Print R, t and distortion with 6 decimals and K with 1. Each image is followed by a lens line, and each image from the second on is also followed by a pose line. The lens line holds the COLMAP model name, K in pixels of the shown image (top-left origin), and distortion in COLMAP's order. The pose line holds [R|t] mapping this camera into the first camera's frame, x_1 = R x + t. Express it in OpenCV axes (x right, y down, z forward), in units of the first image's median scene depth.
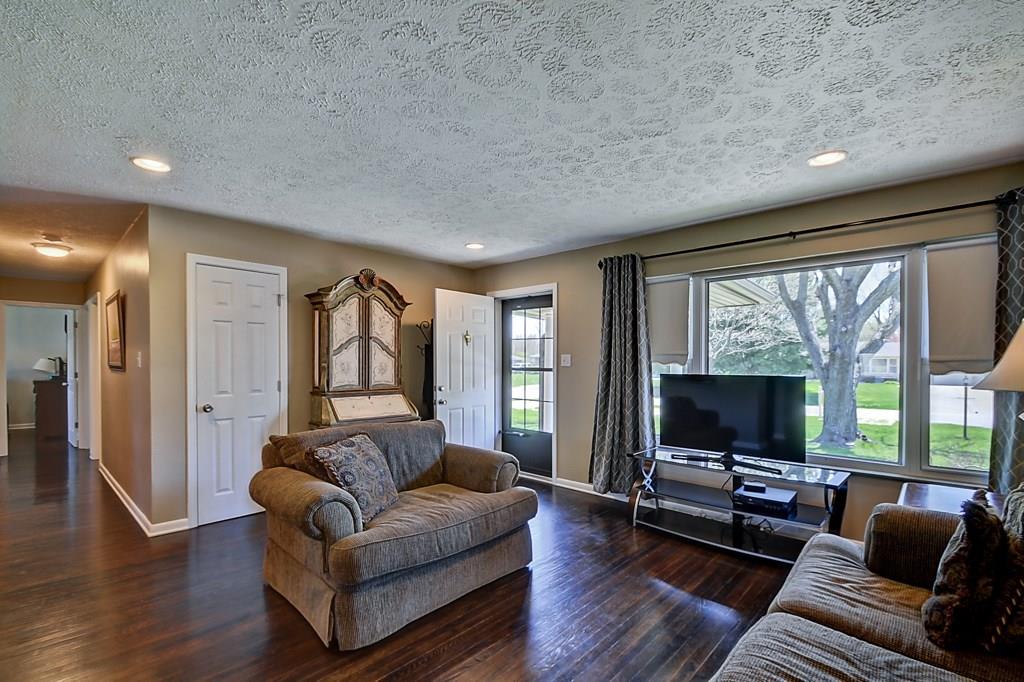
lens RADIAL K [[459.2, 0, 510.9], [0, 459.2, 365.3], [0, 0, 1]] dist [0.003259, -0.009173]
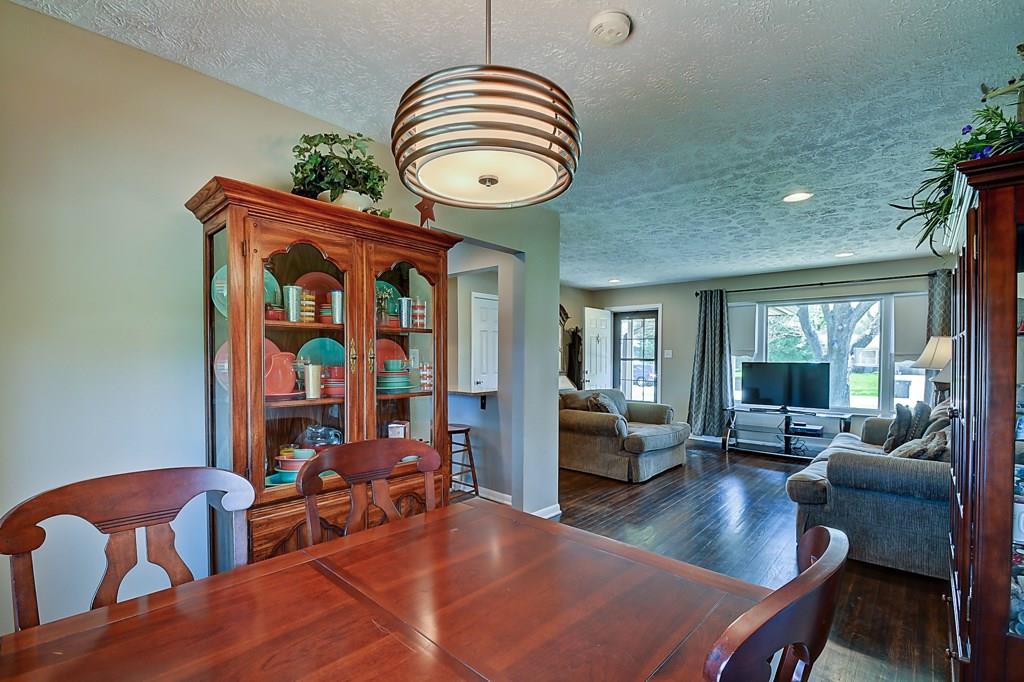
lens RADIAL K [[459.2, 0, 510.9], [0, 459.2, 365.3], [0, 0, 1]] dist [0.003259, -0.009173]
pose [[0.999897, -0.000109, 0.014372, -0.478451], [-0.000166, 0.999817, 0.019116, -0.001802], [-0.014372, -0.019116, 0.999714, -0.597350]]
